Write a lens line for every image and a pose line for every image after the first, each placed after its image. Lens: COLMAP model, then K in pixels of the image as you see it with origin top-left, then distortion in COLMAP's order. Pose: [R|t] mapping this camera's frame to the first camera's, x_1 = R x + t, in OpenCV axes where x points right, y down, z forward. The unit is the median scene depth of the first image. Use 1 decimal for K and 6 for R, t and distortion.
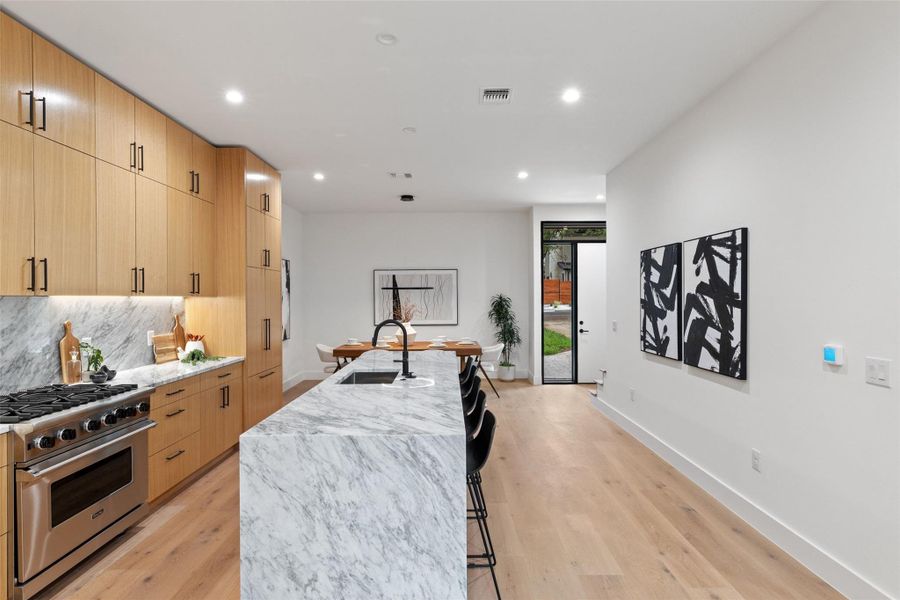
lens RADIAL K [[461.6, 0, 450.0], [0, 461.6, 300.0], [0, 0, 1]] dist [0.002372, 0.000574]
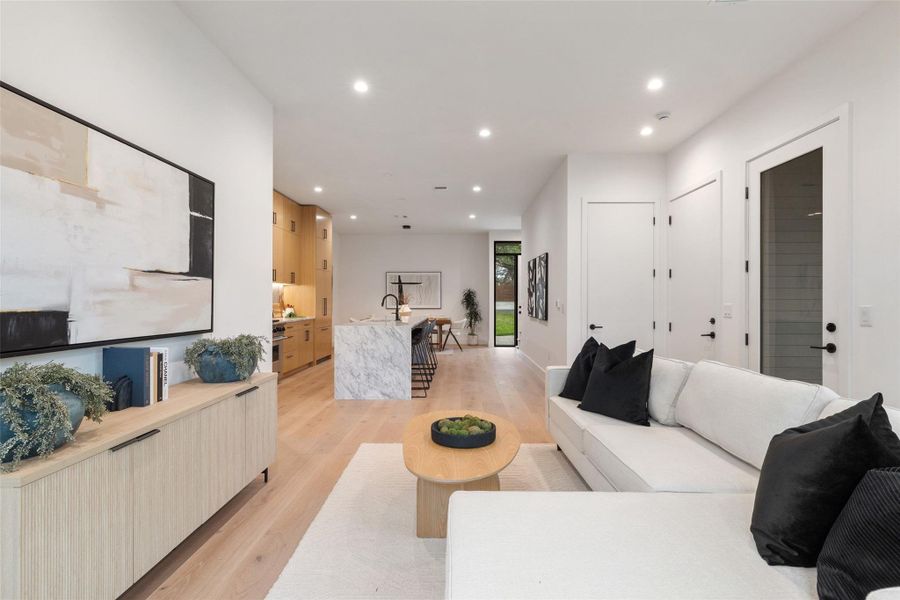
lens RADIAL K [[423.1, 0, 450.6], [0, 423.1, 296.5], [0, 0, 1]] dist [-0.000841, -0.000011]
pose [[0.999728, 0.006276, -0.022447, 0.182071], [-0.006543, 0.999908, -0.011851, 0.070391], [0.022371, 0.011994, 0.999678, -0.891574]]
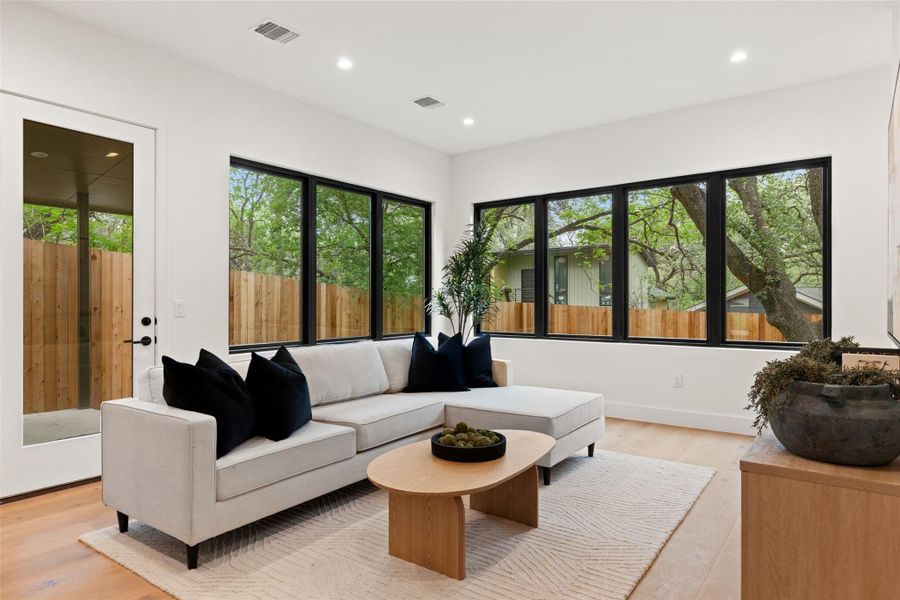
lens RADIAL K [[538.3, 0, 456.1], [0, 538.3, 300.5], [0, 0, 1]] dist [0.029825, -0.000437]
pose [[-0.805645, 0.006253, 0.592366, -0.238079], [0.007831, 0.999969, 0.000096, 0.077903], [-0.592347, 0.004716, -0.805669, 0.393221]]
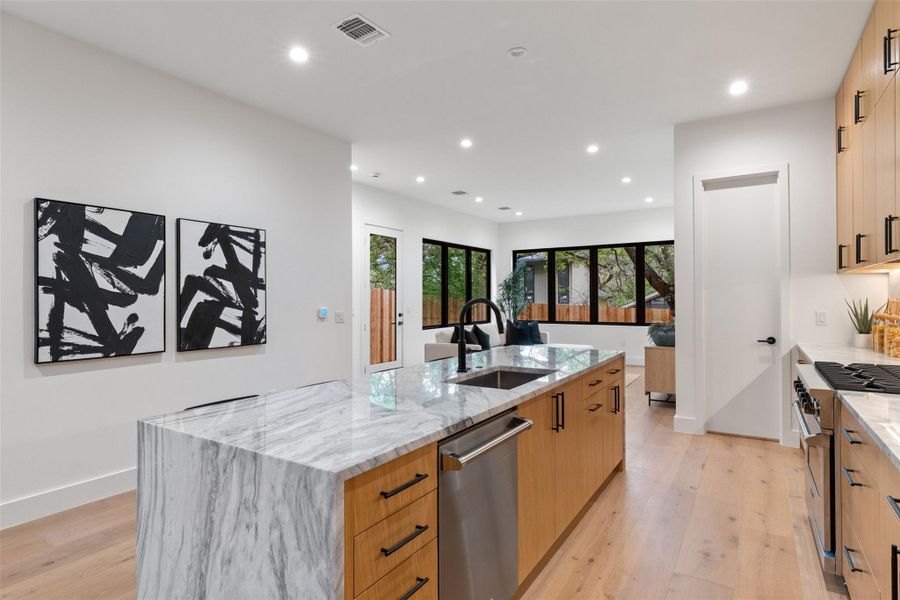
lens RADIAL K [[476.1, 0, 450.0], [0, 476.1, 300.0], [0, 0, 1]] dist [0.002230, 0.000439]
pose [[-0.840662, 0.007204, 0.541513, -0.474564], [0.011968, 0.999914, 0.005278, 0.038499], [-0.541428, 0.010918, -0.840676, 1.569942]]
